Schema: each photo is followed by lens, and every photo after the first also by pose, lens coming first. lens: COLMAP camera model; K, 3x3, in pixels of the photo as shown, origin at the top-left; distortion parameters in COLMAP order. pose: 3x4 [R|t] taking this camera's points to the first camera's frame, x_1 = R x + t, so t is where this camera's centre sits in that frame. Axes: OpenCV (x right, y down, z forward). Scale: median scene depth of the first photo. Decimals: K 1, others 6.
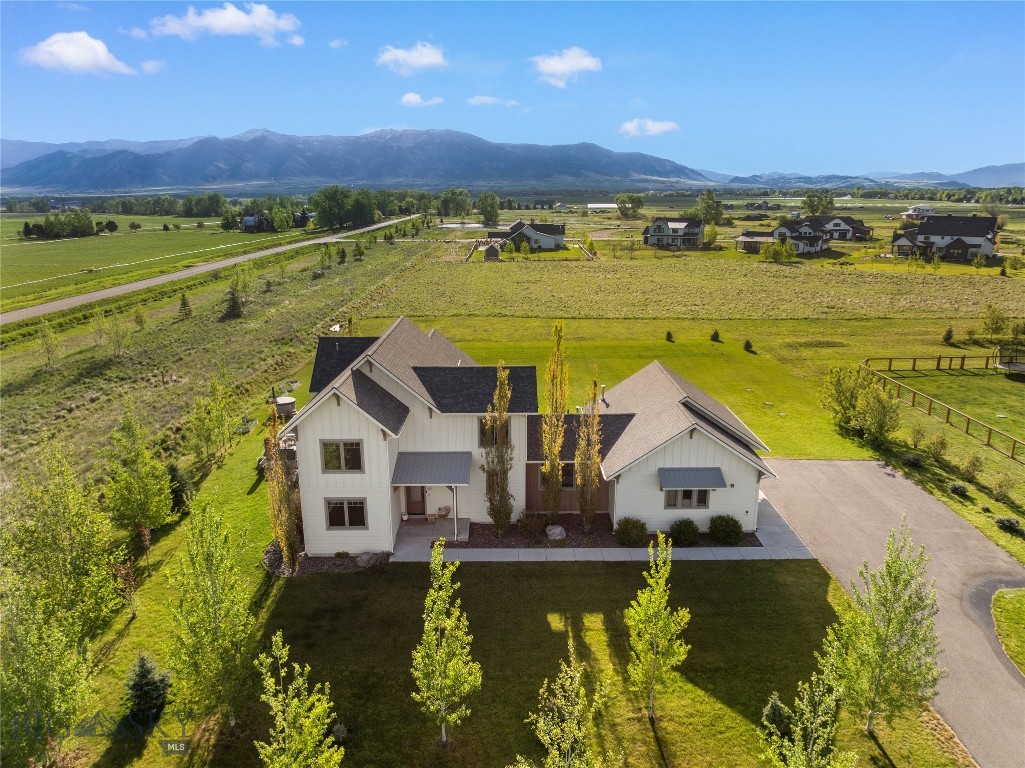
lens RADIAL K [[722.3, 0, 512.5], [0, 722.3, 384.0], [0, 0, 1]] dist [-0.035710, -0.001091]
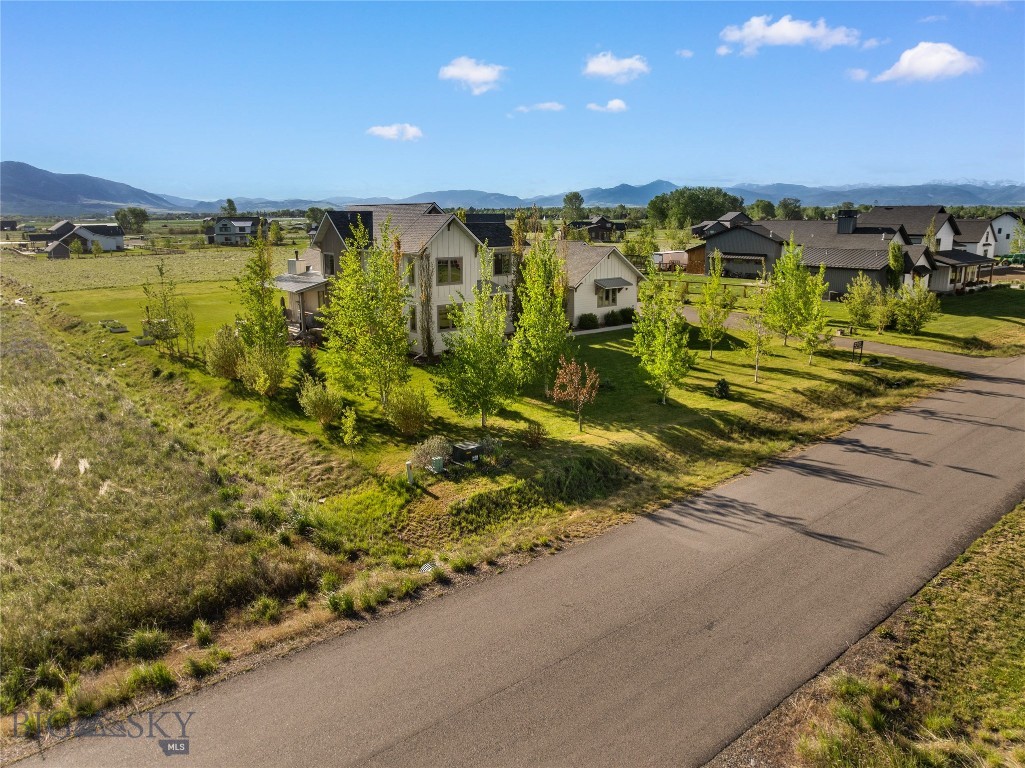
lens RADIAL K [[729.6, 0, 512.5], [0, 729.6, 384.0], [0, 0, 1]] dist [-0.046804, -0.000374]
pose [[0.768245, -0.139779, 0.624710, -0.167584], [0.162536, 0.986482, 0.020846, 0.049221], [-0.619179, 0.085523, 0.780579, -0.017562]]
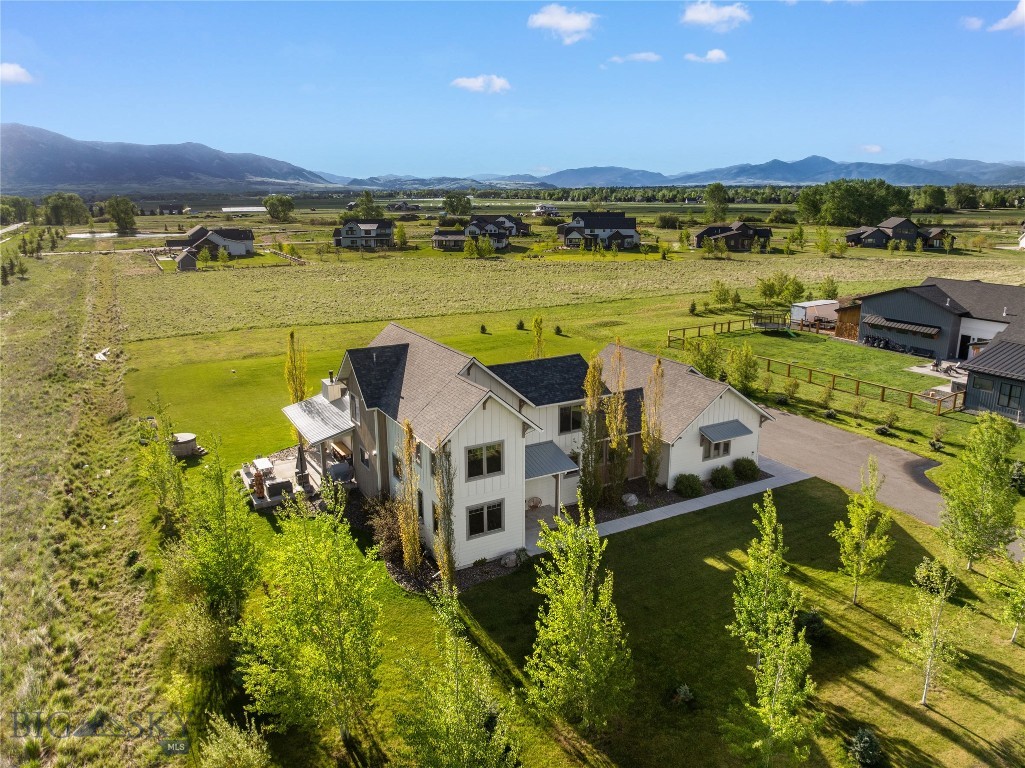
lens RADIAL K [[722.3, 0, 512.5], [0, 722.3, 384.0], [0, 0, 1]] dist [-0.035710, -0.001091]
pose [[0.875548, -0.123280, 0.467138, -0.106944], [0.124654, 0.991802, 0.028104, -0.004410], [-0.466773, 0.033625, 0.883738, 0.017595]]
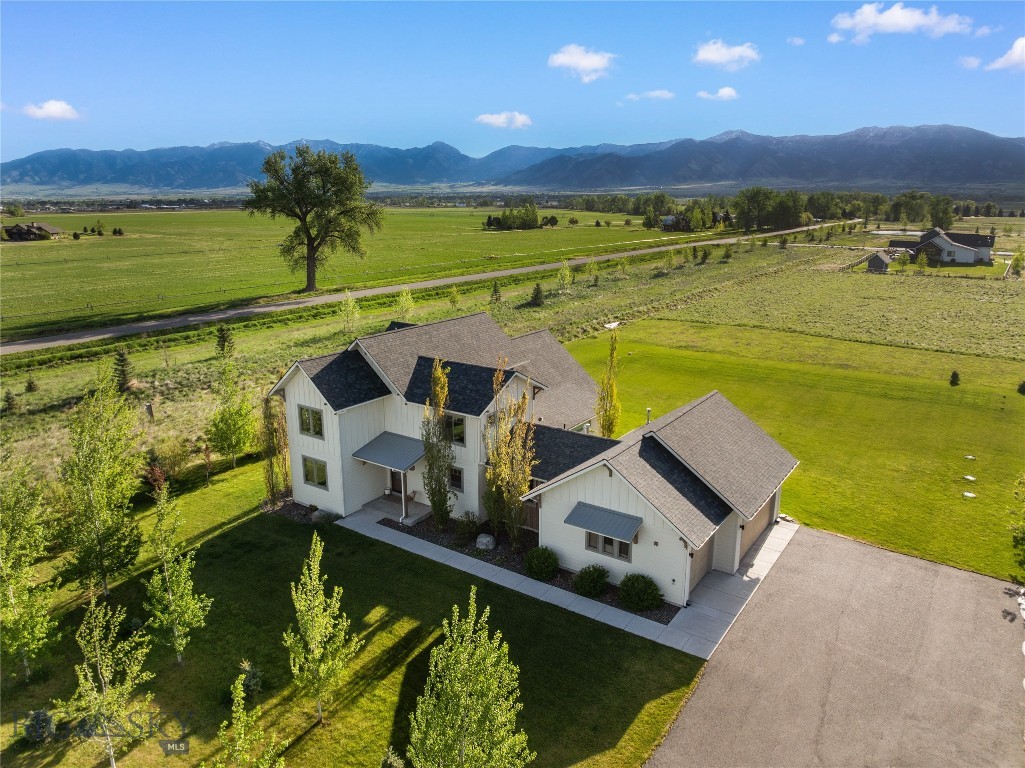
lens RADIAL K [[722.3, 0, 512.5], [0, 722.3, 384.0], [0, 0, 1]] dist [-0.035710, -0.001091]
pose [[0.820125, 0.146924, -0.552999, 0.106786], [-0.147550, 0.988089, 0.043697, -0.009253], [0.552832, 0.045758, 0.832035, 0.036717]]
